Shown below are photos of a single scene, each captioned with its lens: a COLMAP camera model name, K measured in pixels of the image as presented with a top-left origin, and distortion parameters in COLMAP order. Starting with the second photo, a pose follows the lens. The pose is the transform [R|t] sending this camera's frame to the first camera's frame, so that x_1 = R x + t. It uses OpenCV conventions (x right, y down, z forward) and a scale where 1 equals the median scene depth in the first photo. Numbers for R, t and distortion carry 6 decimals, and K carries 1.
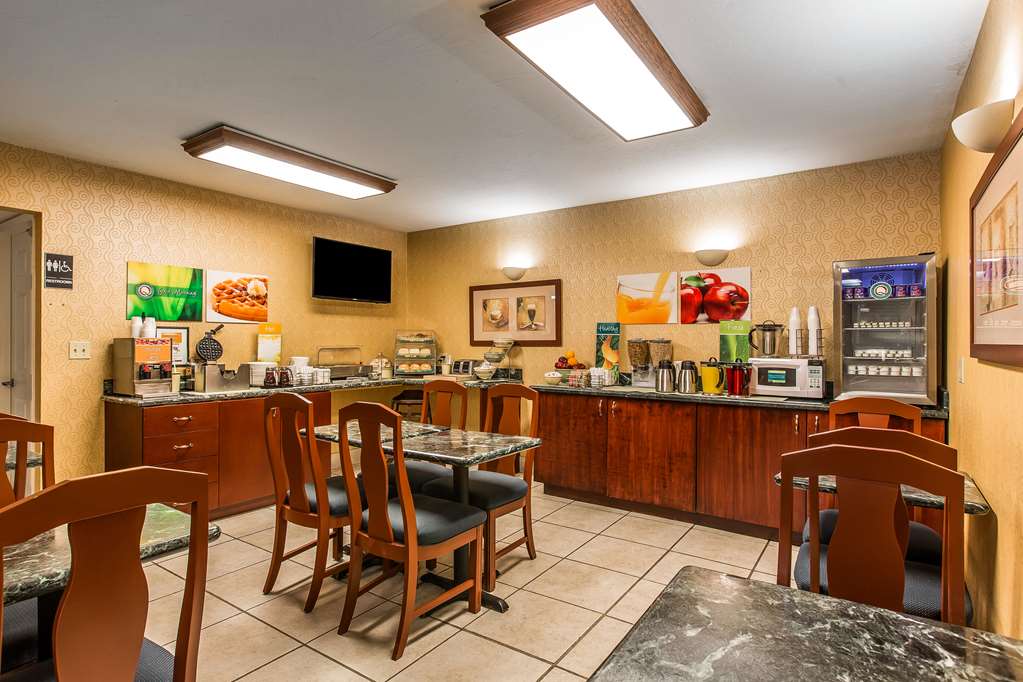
lens RADIAL K [[536.7, 0, 512.0], [0, 536.7, 338.4], [0, 0, 1]] dist [-0.006754, 0.001752]
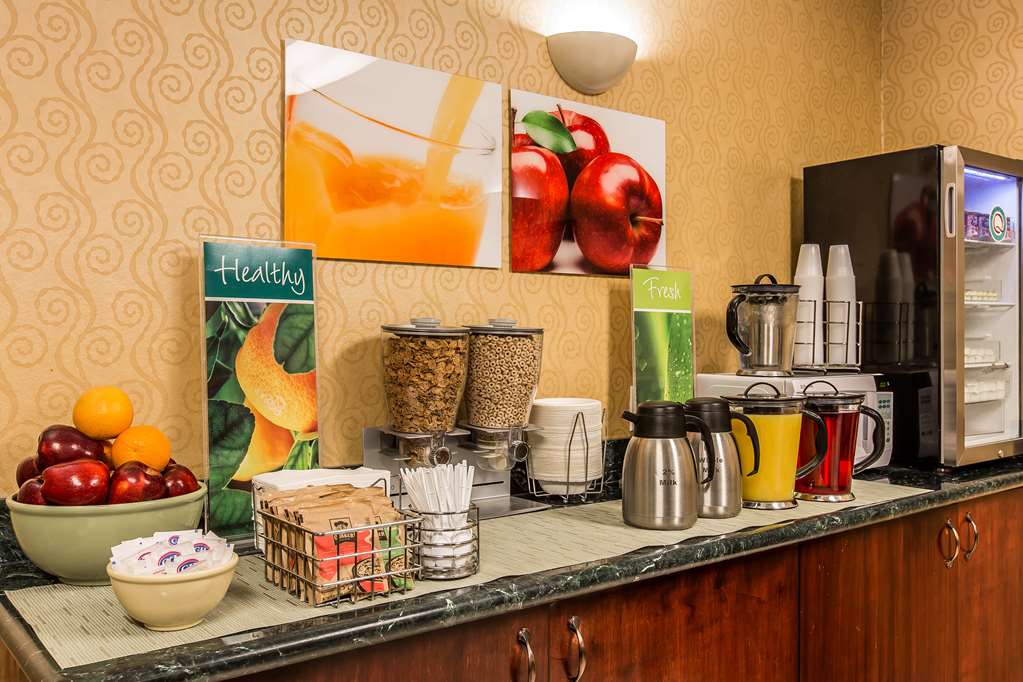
lens RADIAL K [[891.0, 0, 506.4], [0, 891.0, 338.4], [0, 0, 1]] dist [-0.001450, -0.013701]
pose [[0.286878, -0.005939, 0.957949, -0.144040], [0.001118, 0.999982, 0.005865, 0.005910], [-0.957966, -0.000612, 0.286880, 0.888004]]
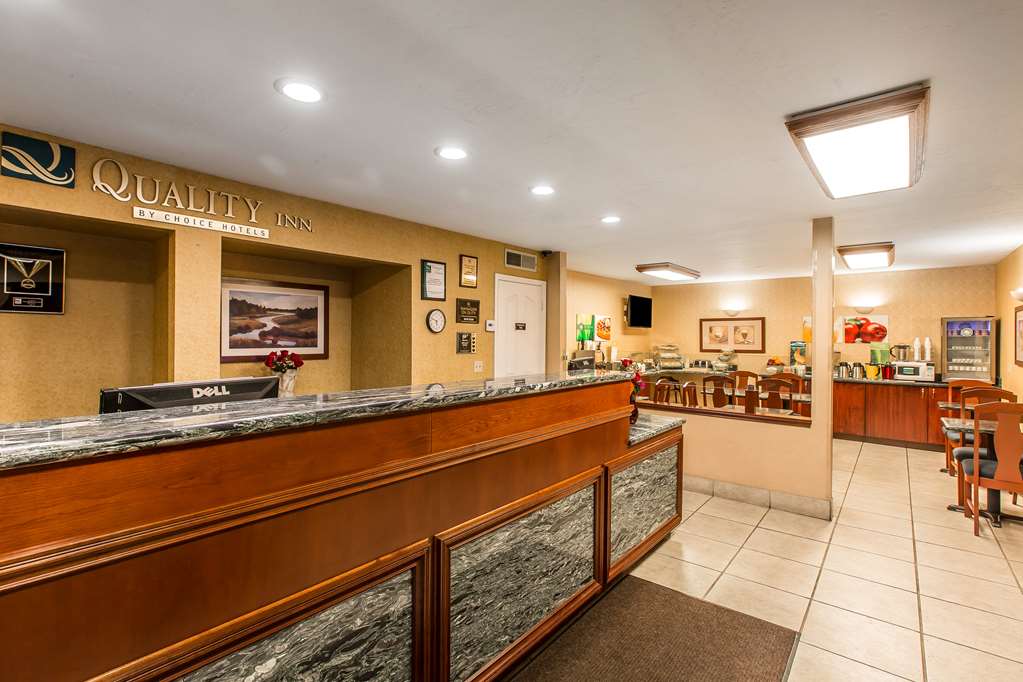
lens RADIAL K [[474.8, 0, 500.8], [0, 474.8, 333.9], [0, 0, 1]] dist [-0.000960, -0.001891]
pose [[0.995081, 0.002764, -0.099027, -0.769435], [-0.003000, 0.999993, -0.002240, -0.054170], [0.099020, 0.002526, 0.995082, -0.846444]]
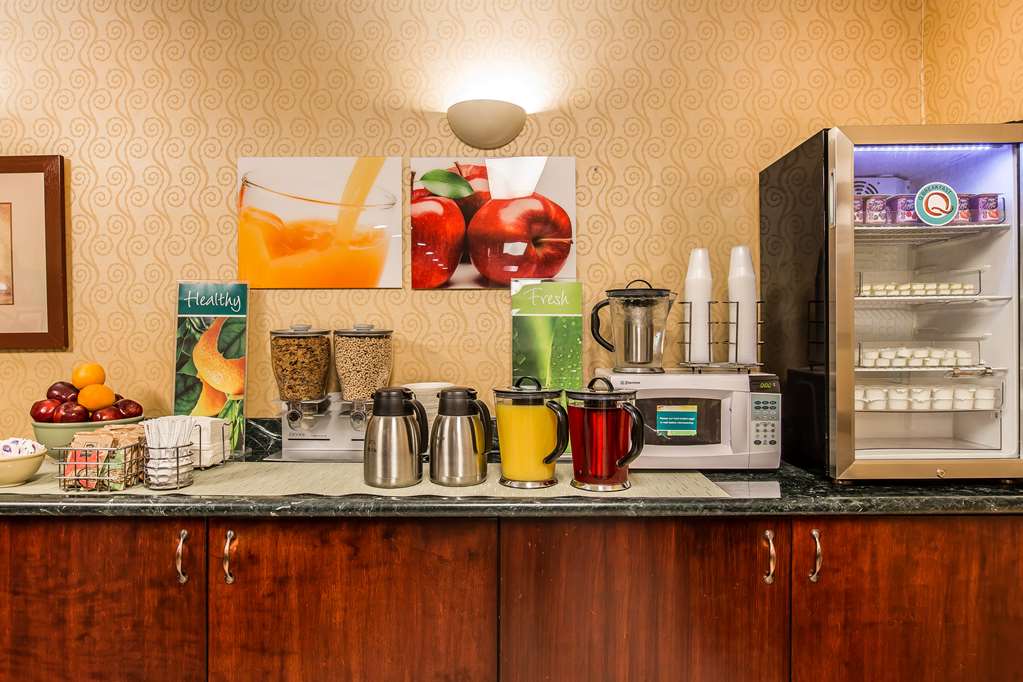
lens RADIAL K [[621.6, 0, 517.8], [0, 621.6, 336.4], [0, 0, 1]] dist [-0.007488, 0.001912]
pose [[0.817119, -0.008507, 0.576407, 0.116810], [0.005180, 0.999959, 0.007415, 0.004655], [-0.576446, -0.003073, 0.817129, 0.593852]]
